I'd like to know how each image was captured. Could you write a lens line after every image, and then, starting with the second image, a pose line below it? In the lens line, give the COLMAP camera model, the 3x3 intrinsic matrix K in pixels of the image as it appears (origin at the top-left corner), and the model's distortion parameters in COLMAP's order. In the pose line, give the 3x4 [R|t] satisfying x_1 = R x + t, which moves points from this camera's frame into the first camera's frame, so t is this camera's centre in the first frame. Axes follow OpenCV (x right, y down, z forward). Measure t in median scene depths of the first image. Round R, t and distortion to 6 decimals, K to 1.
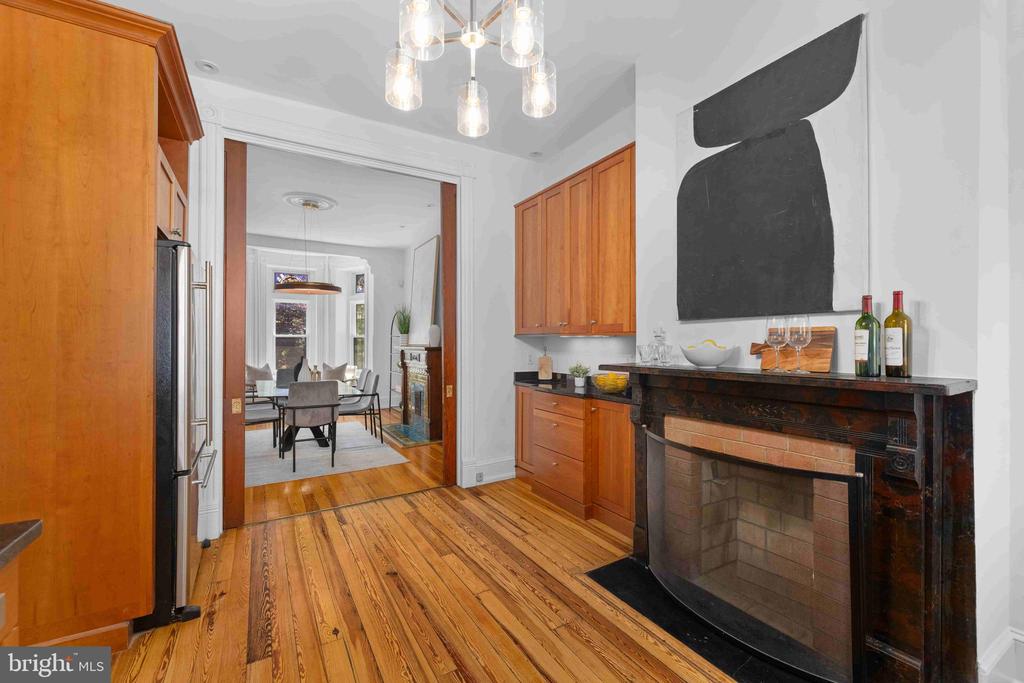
lens RADIAL K [[427.3, 0, 513.6], [0, 427.3, 342.6], [0, 0, 1]] dist [0.000151, 0.000042]
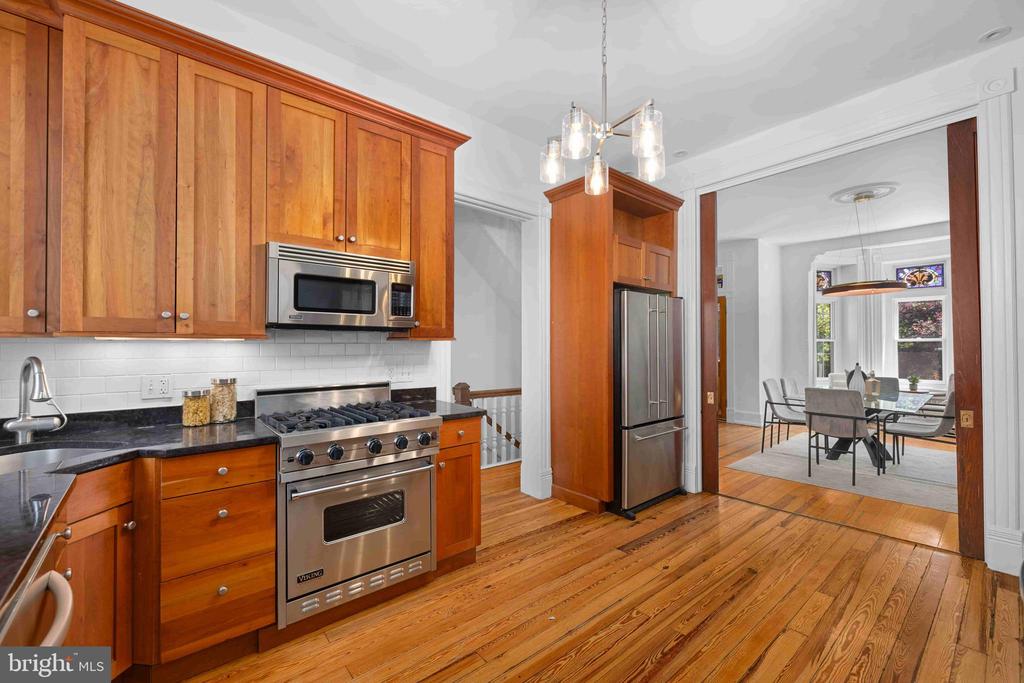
lens RADIAL K [[427.3, 0, 513.6], [0, 427.3, 342.6], [0, 0, 1]] dist [0.000151, 0.000042]
pose [[0.166408, -0.009727, -0.986009, 0.490216], [-0.000323, 0.999951, -0.009919, -0.004634], [0.986057, 0.001970, 0.166396, 0.187842]]
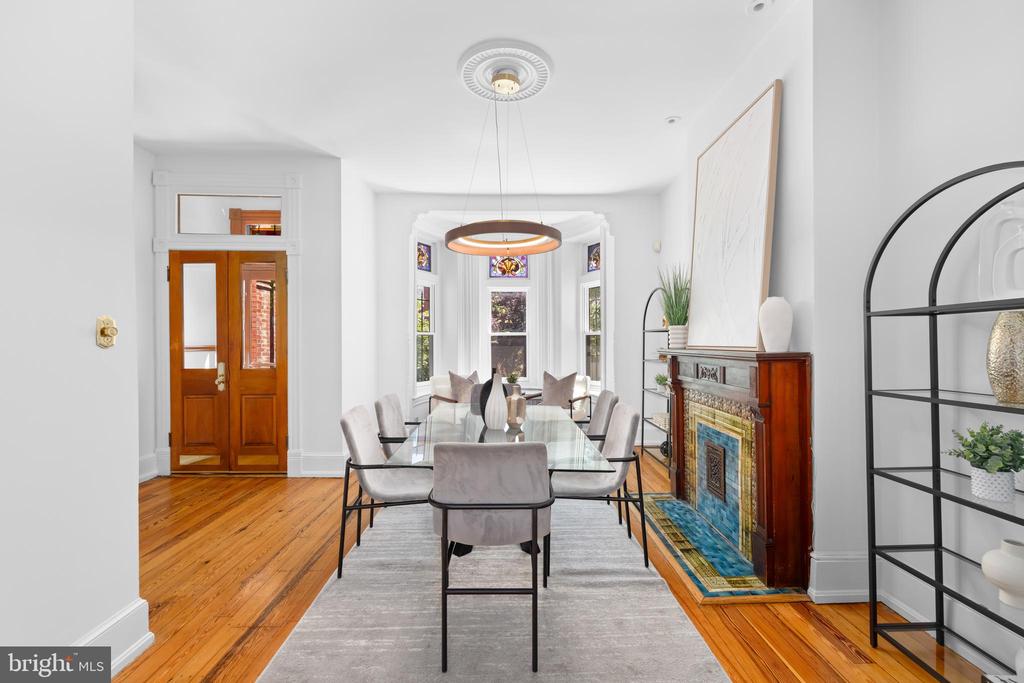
lens RADIAL K [[427.3, 0, 513.6], [0, 427.3, 342.6], [0, 0, 1]] dist [0.000151, 0.000042]
pose [[0.865478, -0.003790, -0.500933, -0.343599], [0.004388, 0.999990, 0.000015, -0.000112], [0.500928, -0.002211, 0.865486, 0.917595]]
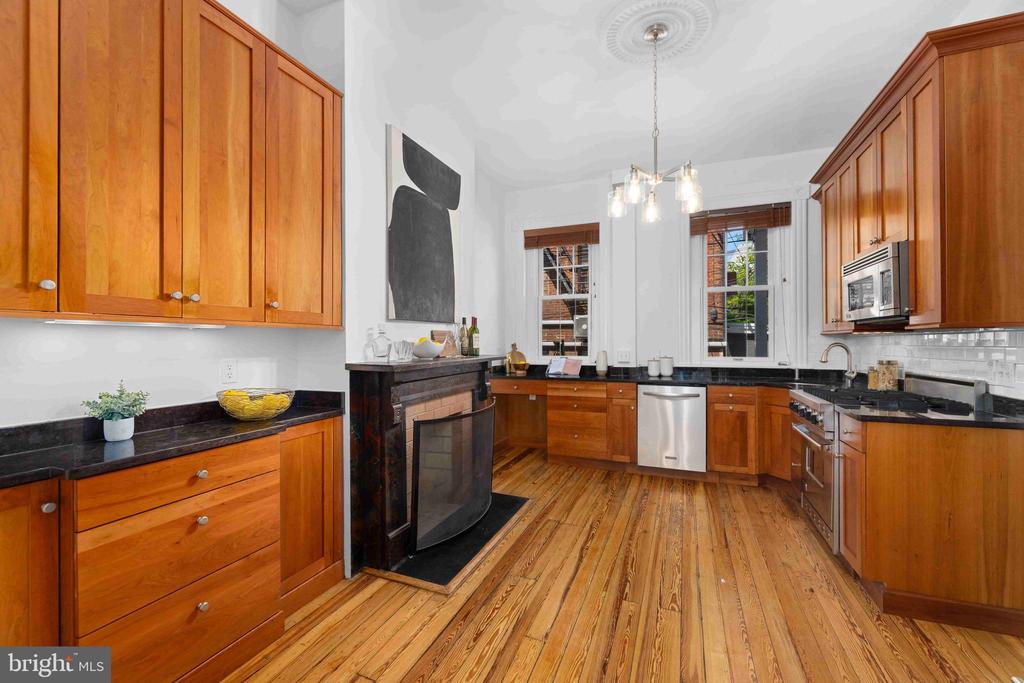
lens RADIAL K [[429.1, 0, 516.2], [0, 429.1, 342.1], [0, 0, 1]] dist [-0.000481, 0.000206]
pose [[-0.615303, -0.003007, 0.788285, -0.489398], [-0.000359, 0.999994, 0.003535, 0.002413], [-0.788290, 0.001891, -0.615300, 1.065865]]
